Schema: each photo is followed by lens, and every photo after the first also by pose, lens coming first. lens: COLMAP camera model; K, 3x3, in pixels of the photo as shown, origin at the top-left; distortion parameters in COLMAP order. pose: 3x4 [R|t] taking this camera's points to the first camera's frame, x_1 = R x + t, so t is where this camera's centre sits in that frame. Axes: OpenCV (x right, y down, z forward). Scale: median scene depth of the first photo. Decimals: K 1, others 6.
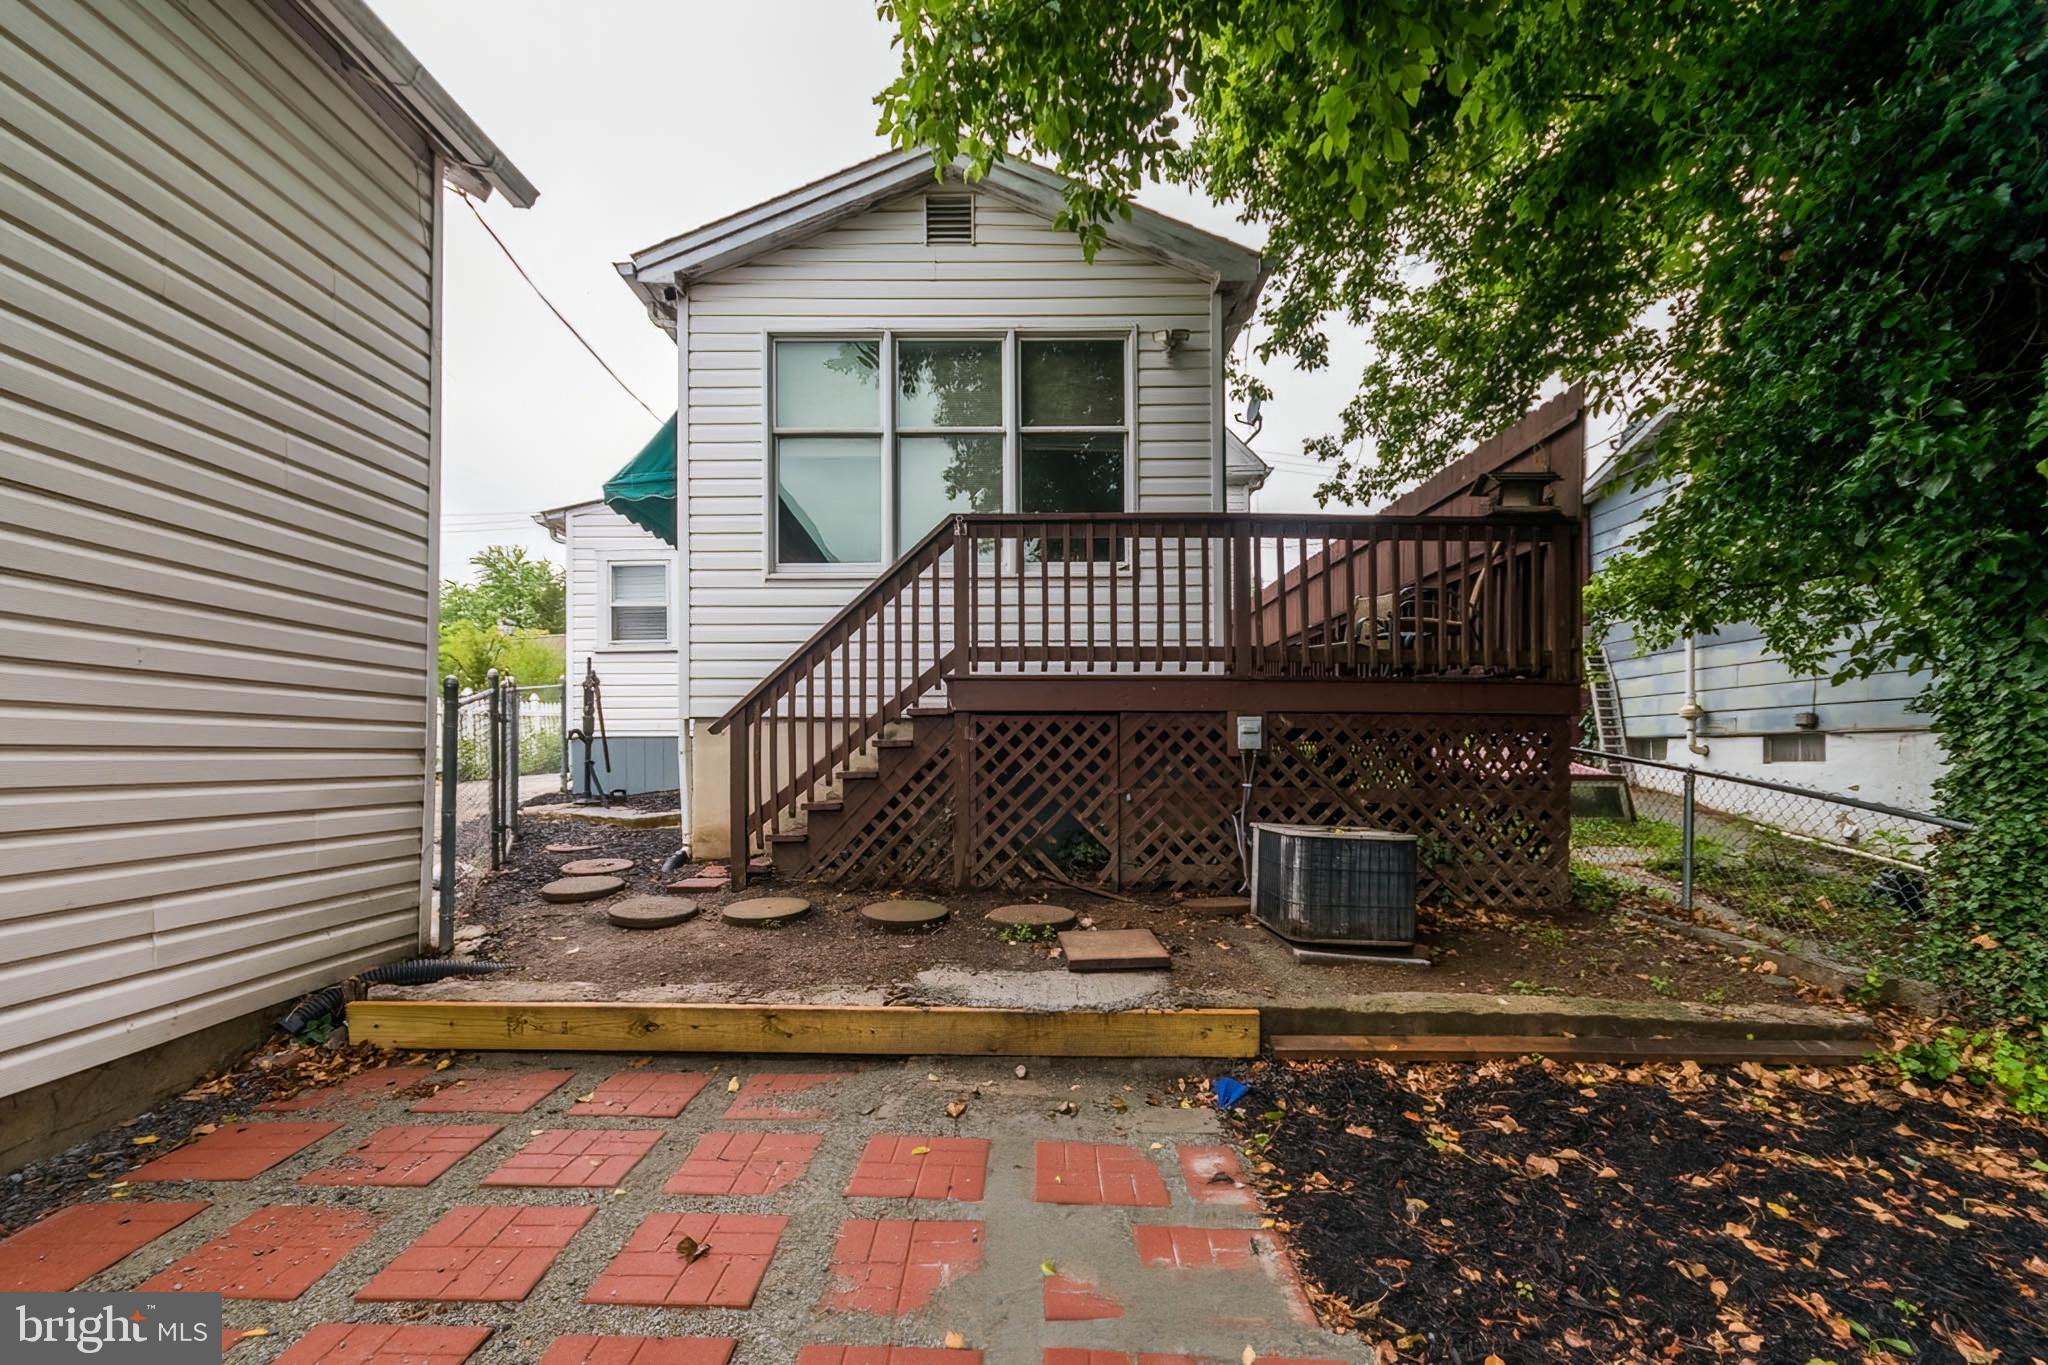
lens RADIAL K [[894.5, 0, 1022.2], [0, 894.5, 694.1], [0, 0, 1]] dist [0.000262, 0.000152]
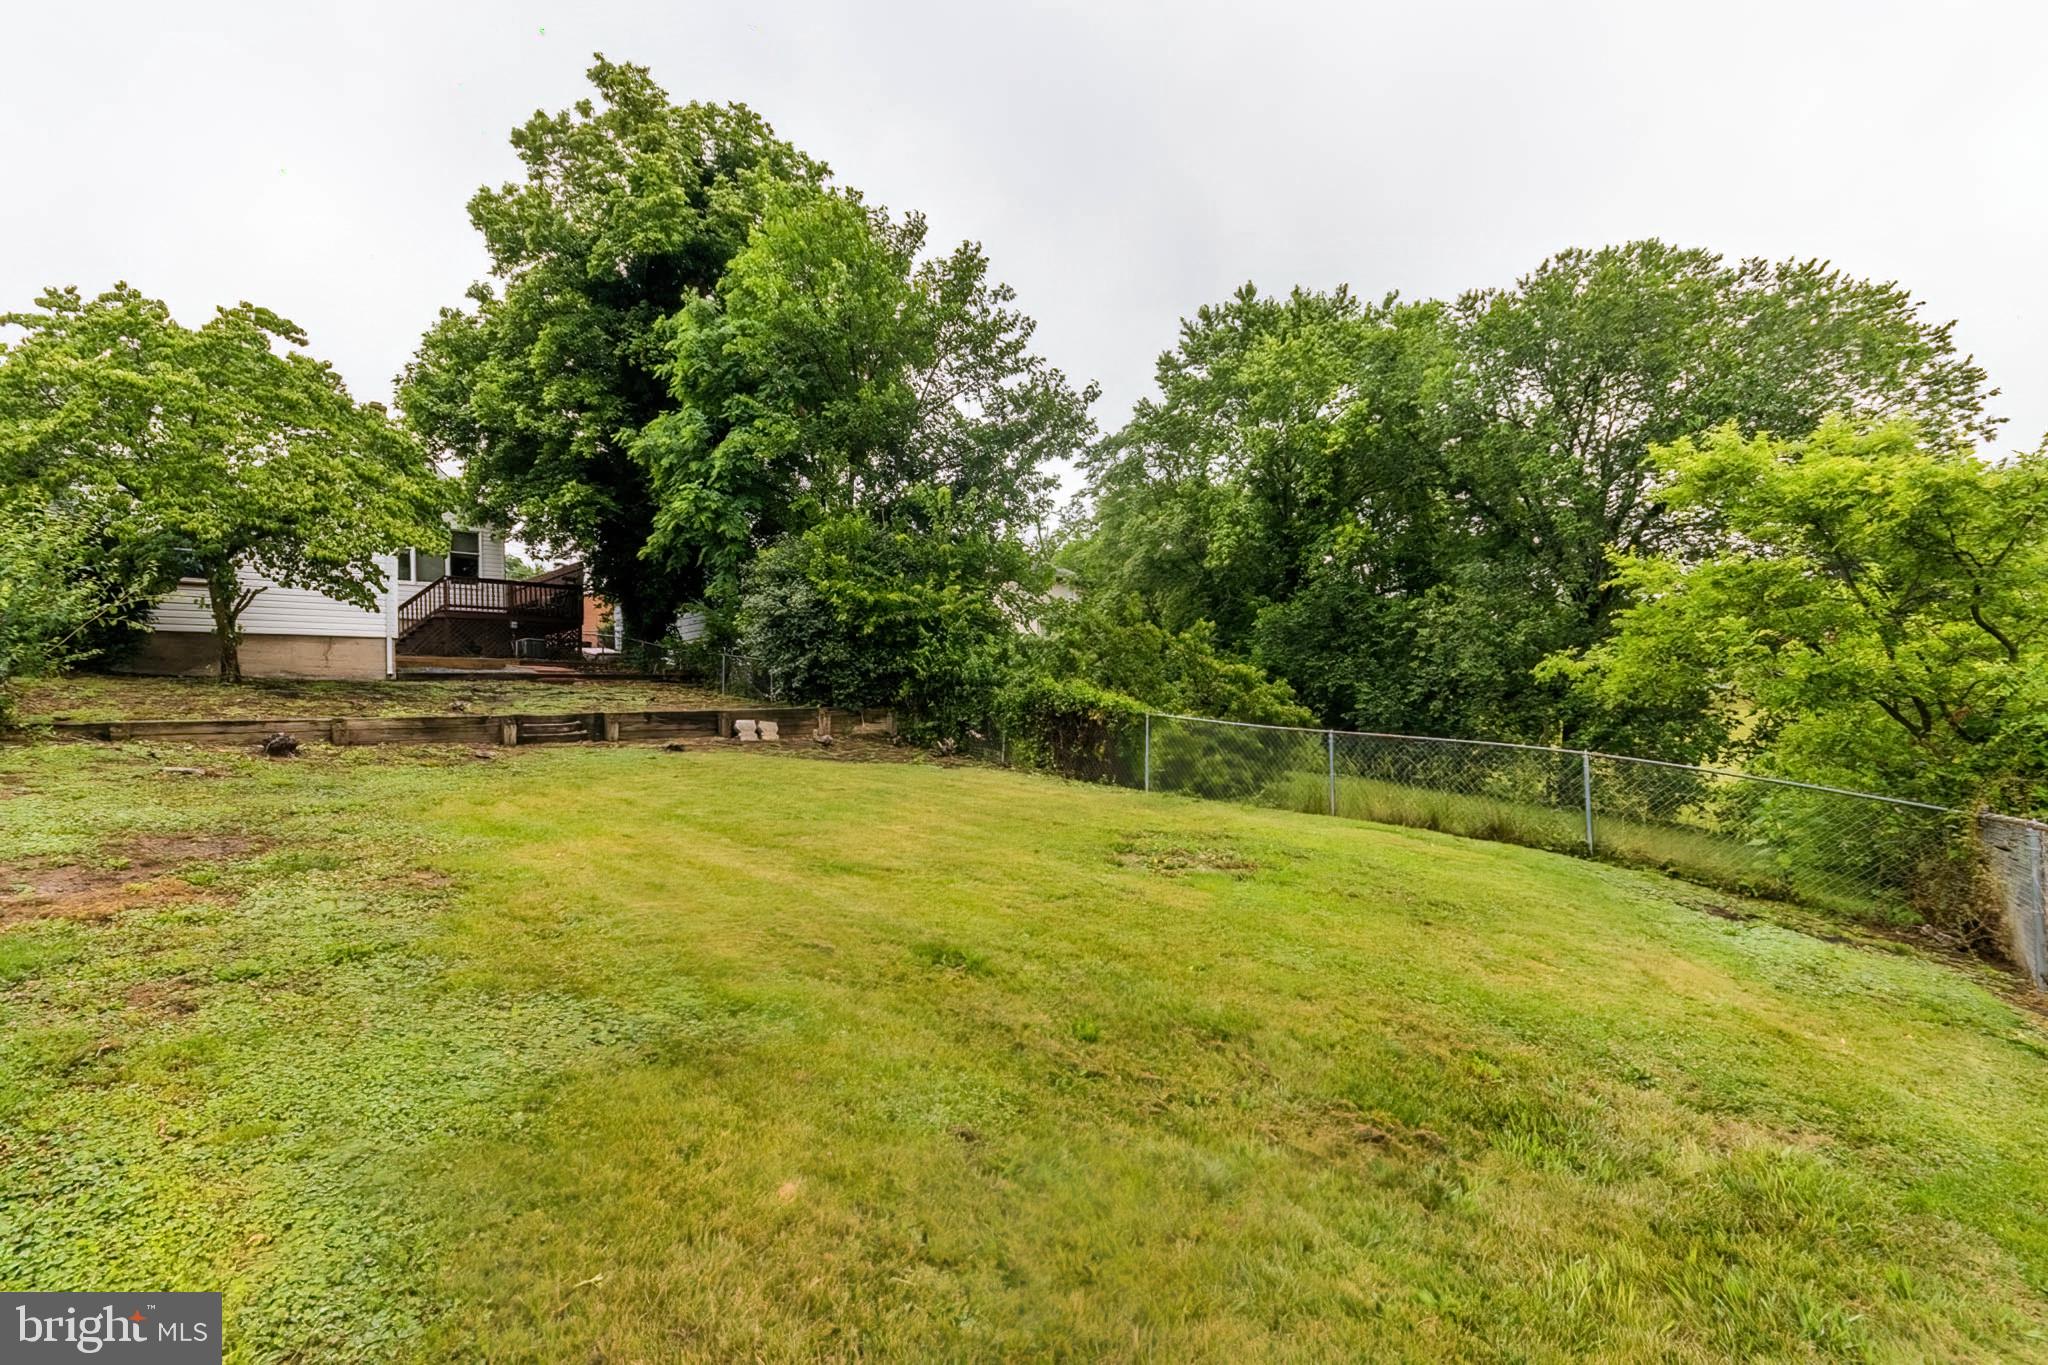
lens RADIAL K [[894.5, 0, 1022.2], [0, 894.5, 694.1], [0, 0, 1]] dist [0.000262, 0.000152]
pose [[0.688347, -0.018734, 0.725140, -1.227815], [-0.000904, 0.999644, 0.026683, 0.255618], [-0.725381, -0.019023, 0.688084, -3.882911]]
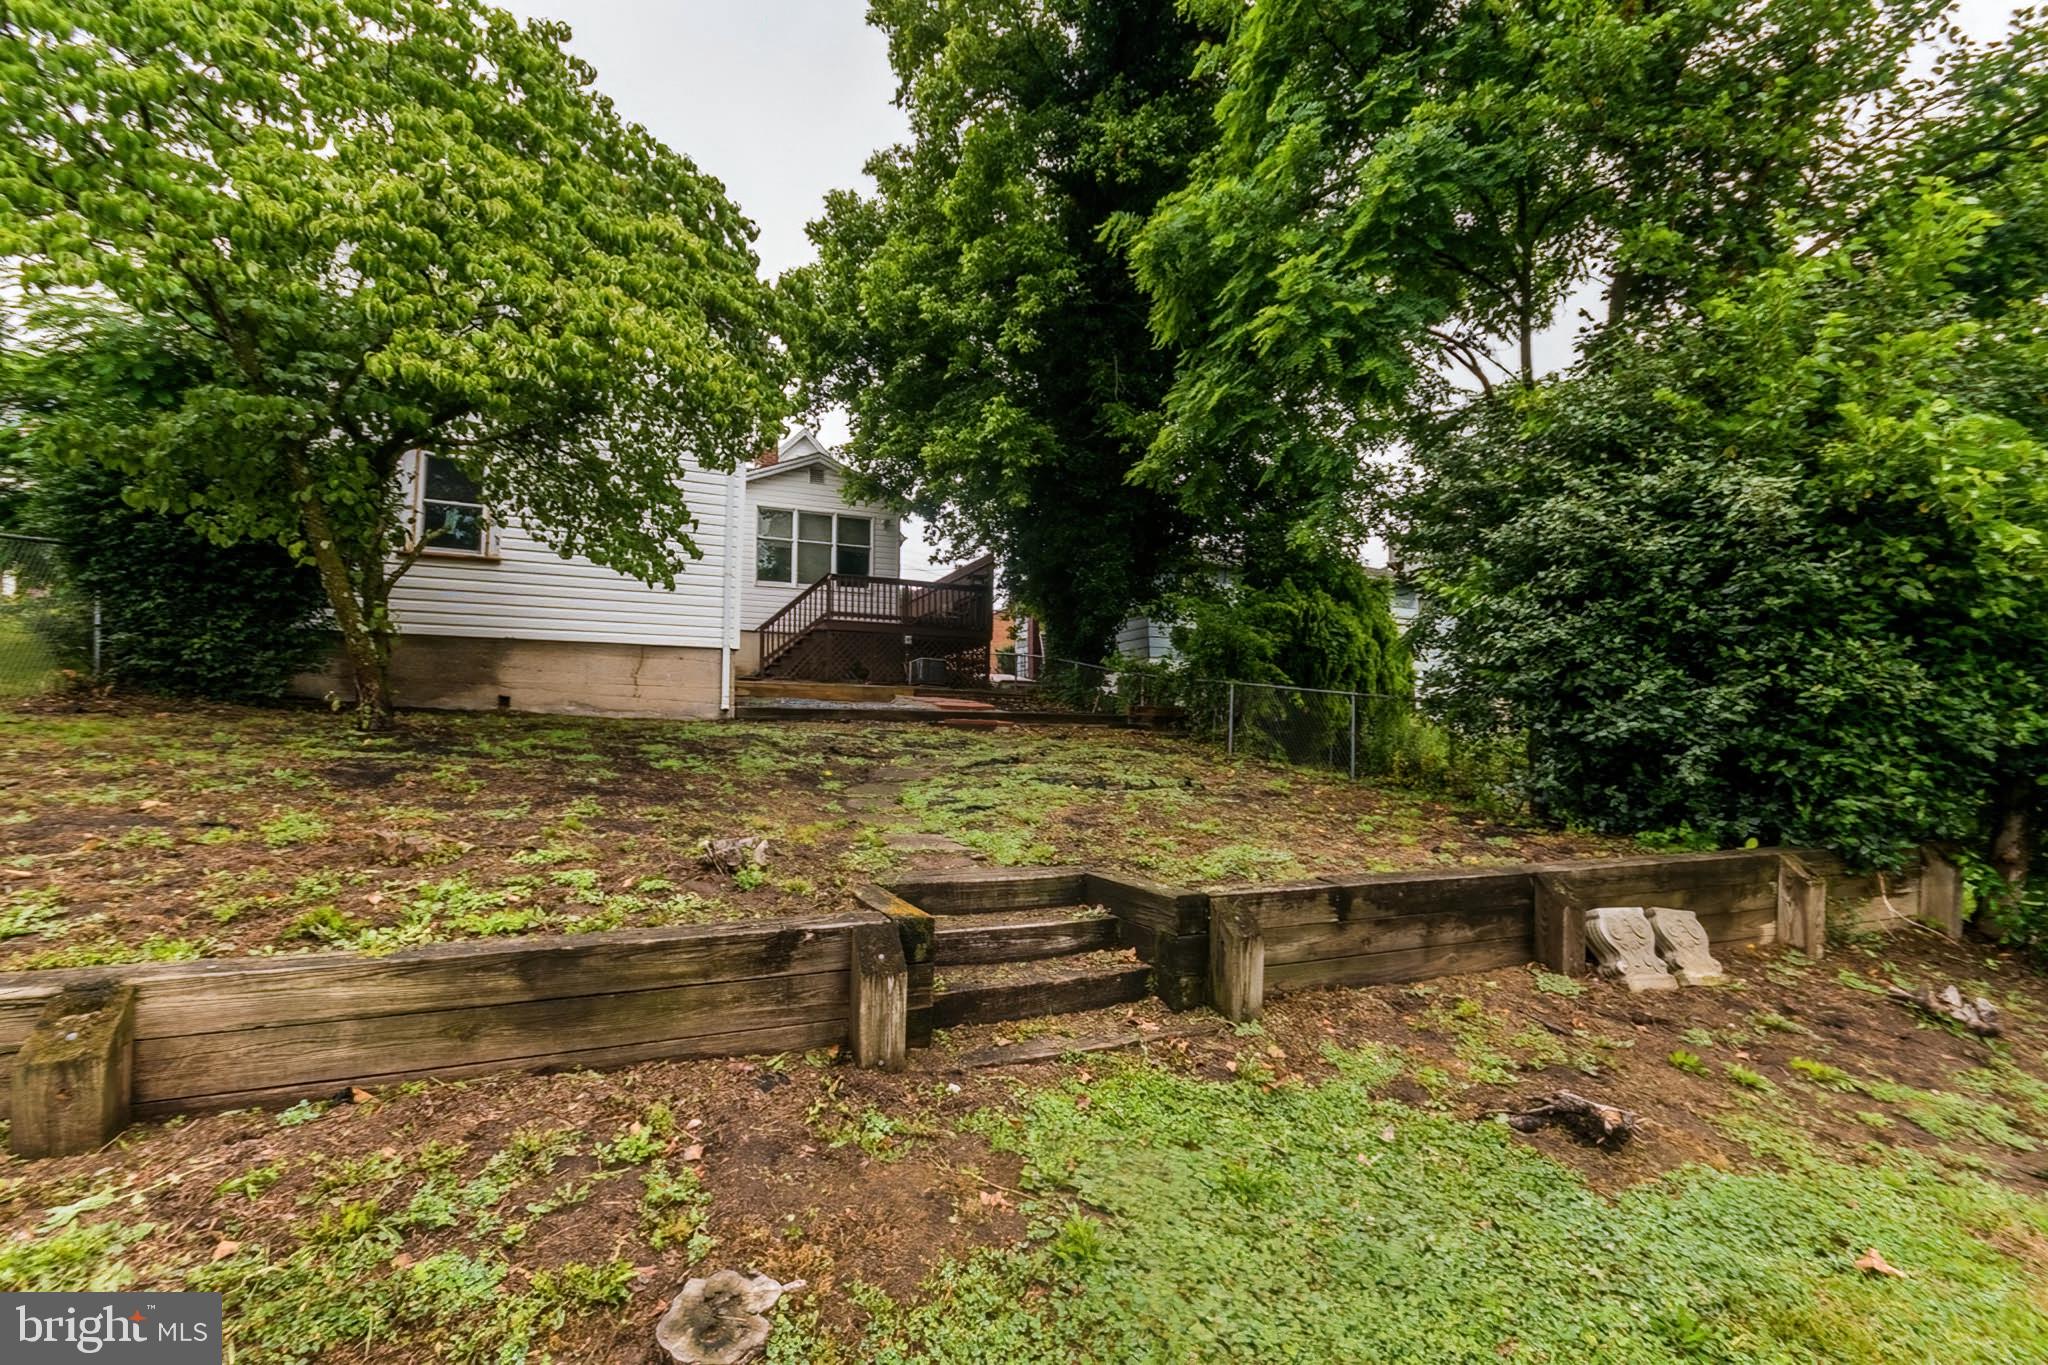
lens RADIAL K [[894.5, 0, 1022.2], [0, 894.5, 694.1], [0, 0, 1]] dist [0.000262, 0.000152]
pose [[0.911182, 0.017523, 0.411632, -0.706381], [-0.016578, 0.999845, -0.005866, 0.240562], [-0.411671, -0.001479, 0.911331, -2.165308]]
